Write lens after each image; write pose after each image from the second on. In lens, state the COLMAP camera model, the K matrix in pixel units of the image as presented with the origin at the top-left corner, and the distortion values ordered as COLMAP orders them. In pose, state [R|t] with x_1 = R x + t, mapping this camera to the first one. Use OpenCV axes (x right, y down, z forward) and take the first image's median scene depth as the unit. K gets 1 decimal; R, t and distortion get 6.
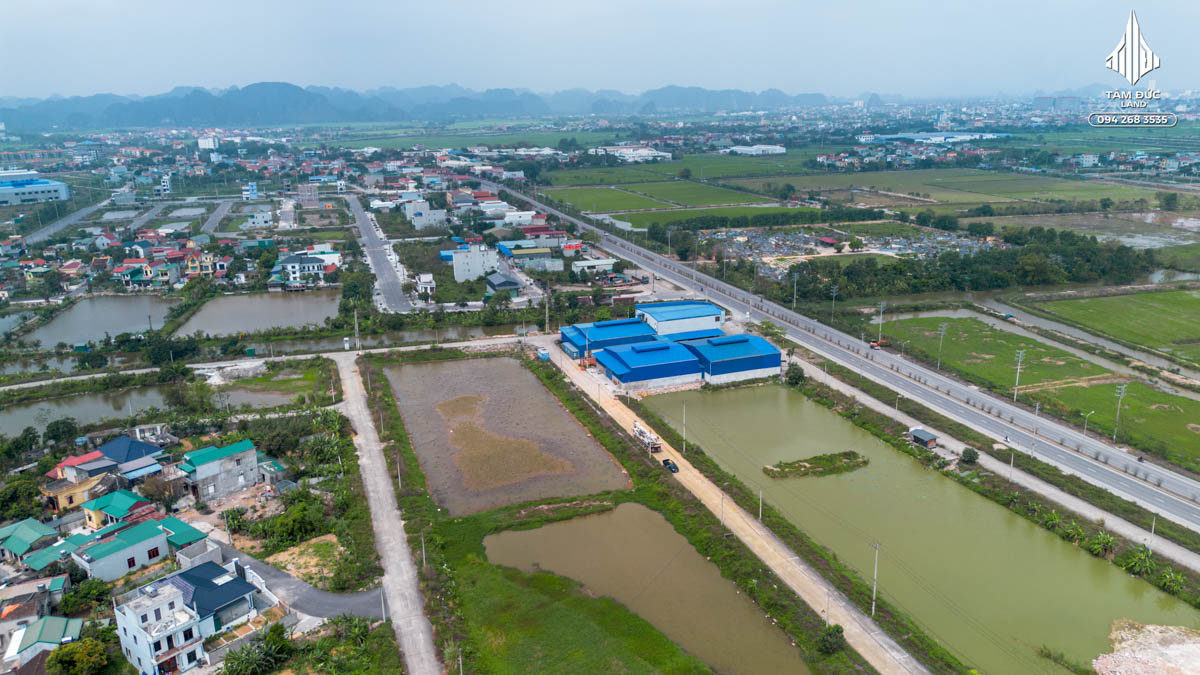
lens RADIAL K [[974.6, 0, 600.0], [0, 974.6, 337.5], [0, 0, 1]] dist [0.146418, -0.217868]
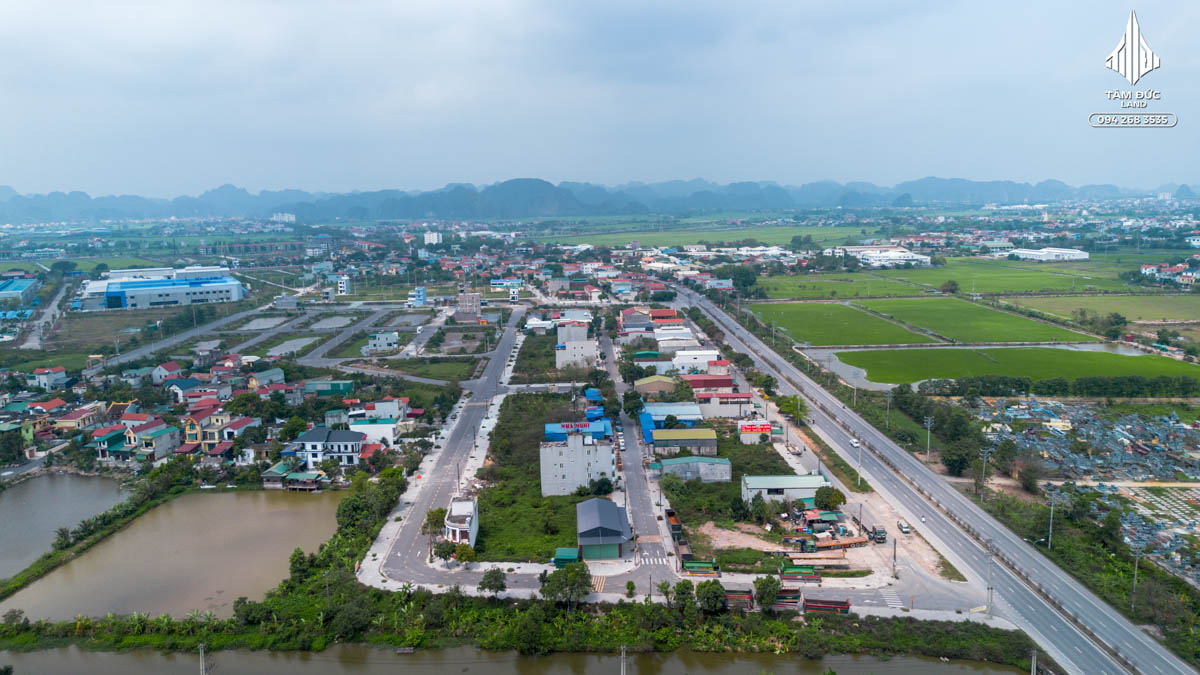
lens RADIAL K [[974.6, 0, 600.0], [0, 974.6, 337.5], [0, 0, 1]] dist [0.146418, -0.217868]
pose [[0.969540, 0.037326, -0.242074, 0.011697], [-0.059133, 0.994756, -0.083451, -0.048144], [0.237689, 0.095223, 0.966662, 0.200413]]
